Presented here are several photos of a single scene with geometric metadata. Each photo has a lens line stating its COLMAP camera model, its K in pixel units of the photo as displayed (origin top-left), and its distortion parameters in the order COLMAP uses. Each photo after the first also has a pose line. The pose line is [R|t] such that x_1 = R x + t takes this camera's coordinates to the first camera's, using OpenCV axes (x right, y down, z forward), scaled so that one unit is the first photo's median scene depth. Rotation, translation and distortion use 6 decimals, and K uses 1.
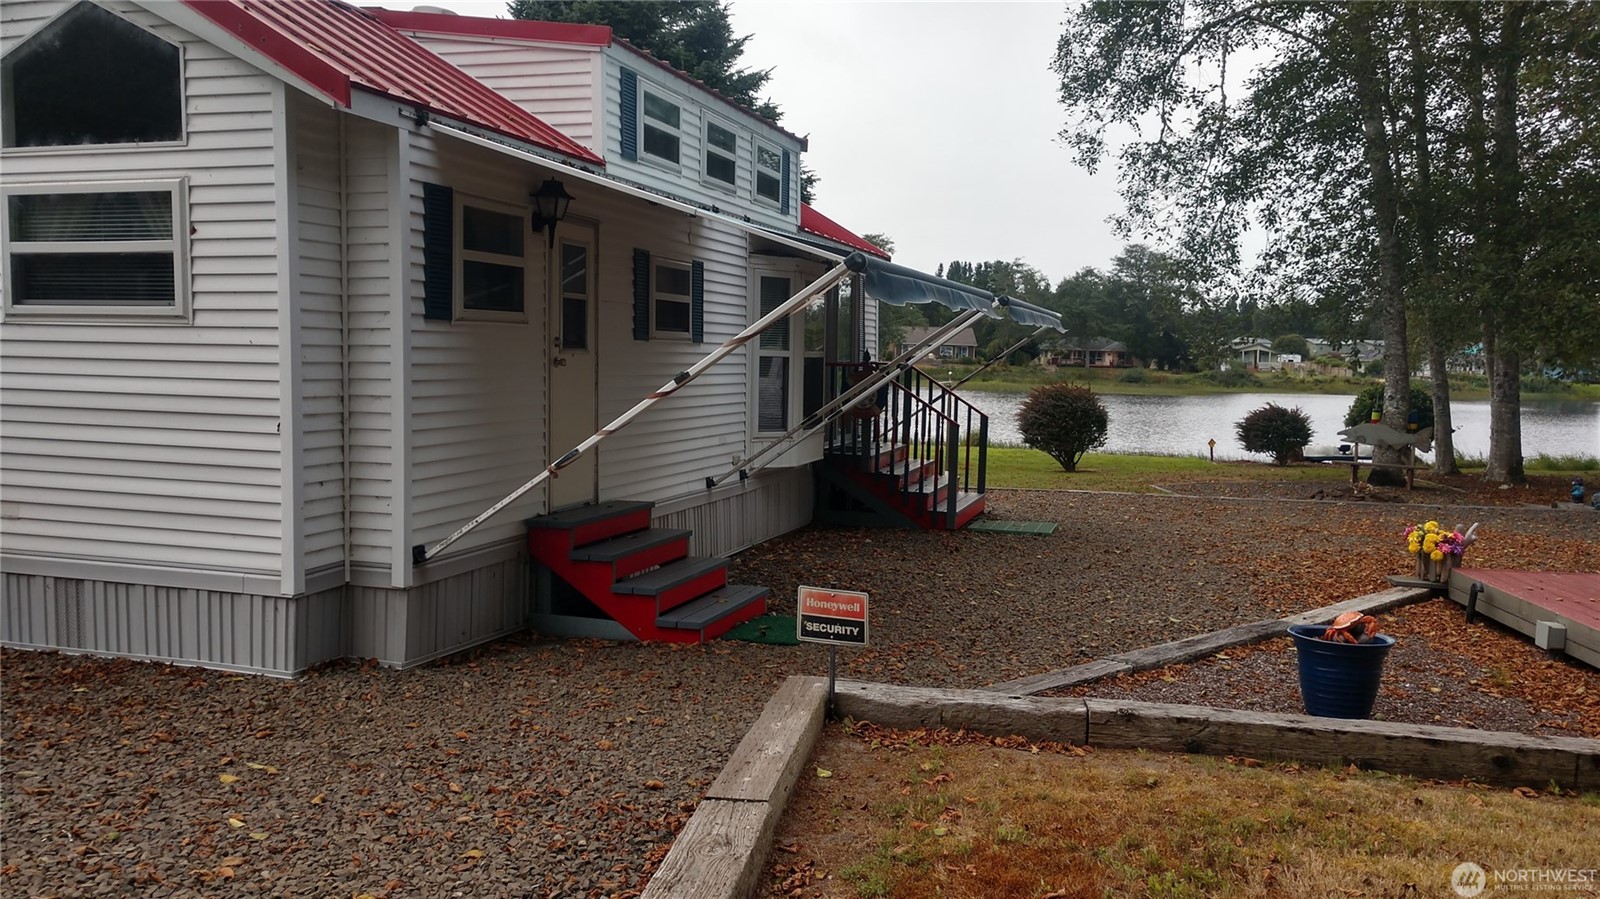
lens RADIAL K [[1234.5, 0, 799.1], [0, 1234.5, 440.3], [0, 0, 1]] dist [0.024413, 0.017570]
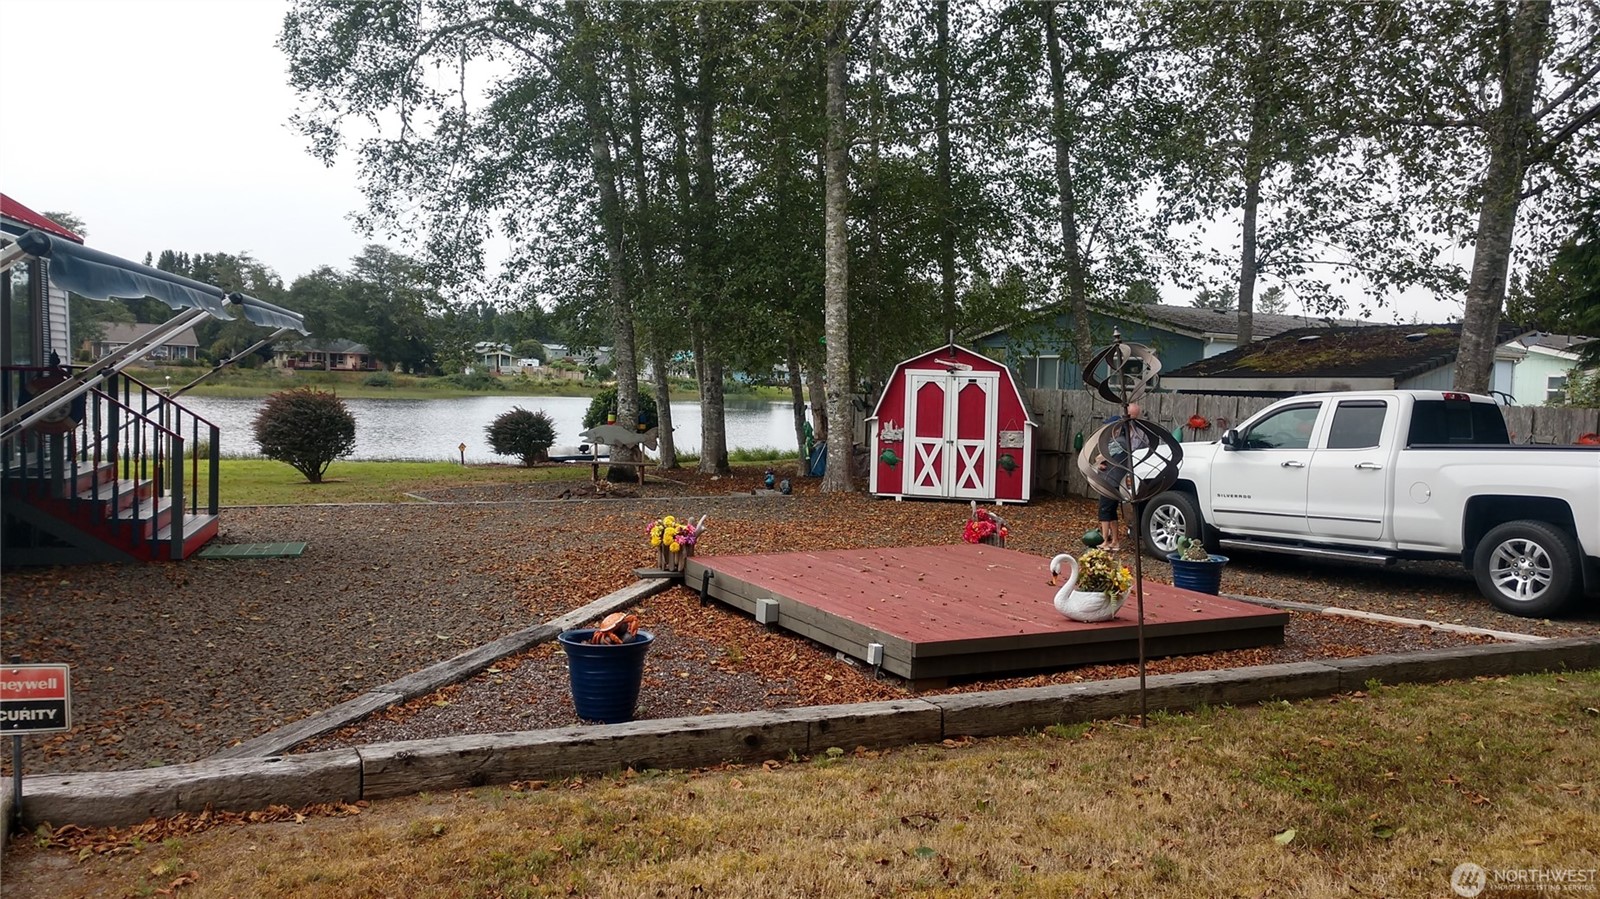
lens RADIAL K [[1234.5, 0, 799.1], [0, 1234.5, 440.3], [0, 0, 1]] dist [0.024413, 0.017570]
pose [[0.829589, -0.028568, 0.557643, 0.000683], [0.029894, 0.999530, 0.006733, -0.003901], [-0.557573, 0.011085, 0.830054, 0.028634]]
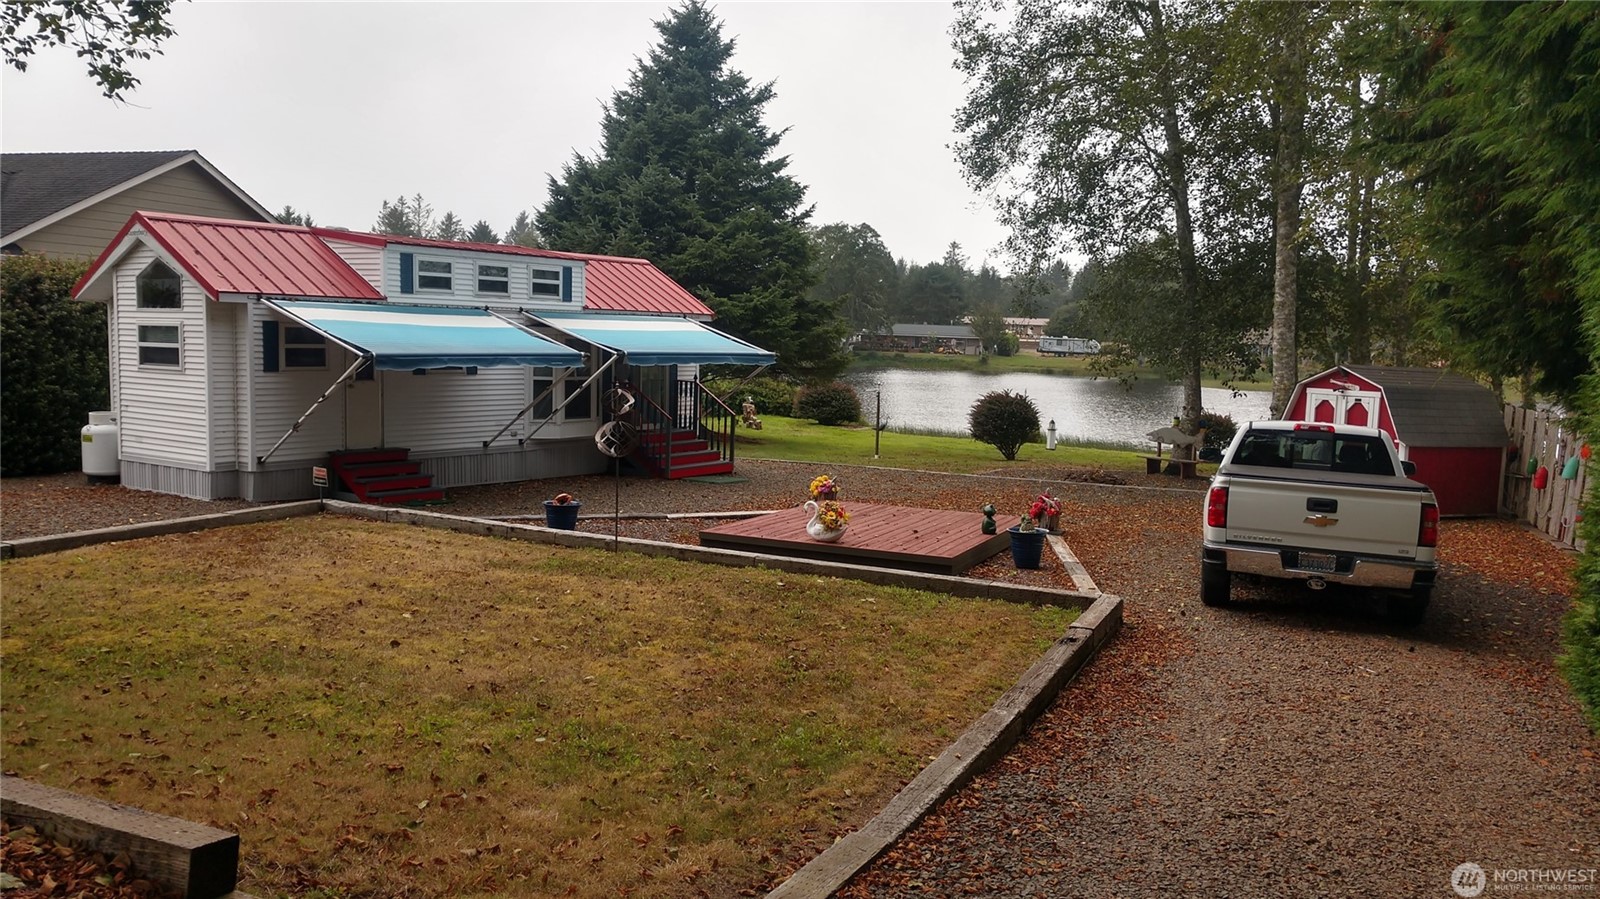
lens RADIAL K [[1234.5, 0, 799.1], [0, 1234.5, 440.3], [0, 0, 1]] dist [0.024413, 0.017570]
pose [[0.957066, 0.027836, -0.288531, 0.789057], [-0.026148, 0.999611, 0.009705, -0.003172], [0.288689, -0.001744, 0.957421, -0.612824]]
